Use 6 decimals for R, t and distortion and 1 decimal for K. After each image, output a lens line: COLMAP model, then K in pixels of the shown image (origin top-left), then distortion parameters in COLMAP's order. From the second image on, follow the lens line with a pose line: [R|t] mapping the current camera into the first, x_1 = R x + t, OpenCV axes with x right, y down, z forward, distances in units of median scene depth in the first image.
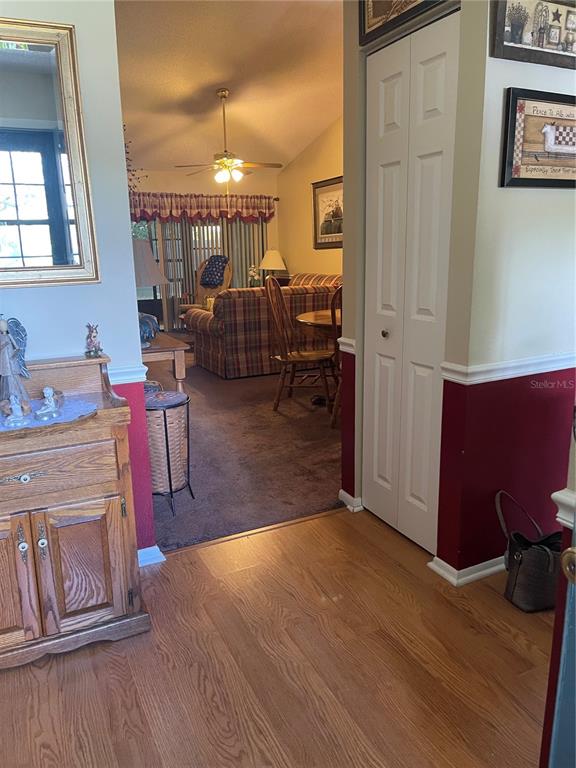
lens RADIAL K [[581.0, 0, 285.9], [0, 581.0, 384.6], [0, 0, 1]] dist [0.059426, -0.085285]
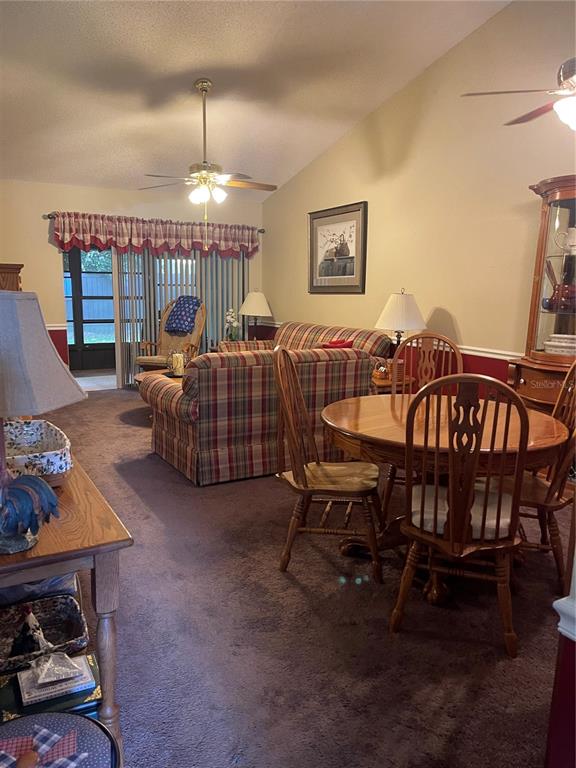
lens RADIAL K [[581.0, 0, 289.9], [0, 581.0, 383.6], [0, 0, 1]] dist [0.059426, -0.085285]
pose [[0.997262, 0.025673, 0.069354, -0.030299], [-0.021478, 0.997933, -0.060566, -0.057217], [-0.070766, 0.058911, 0.995752, 0.203600]]
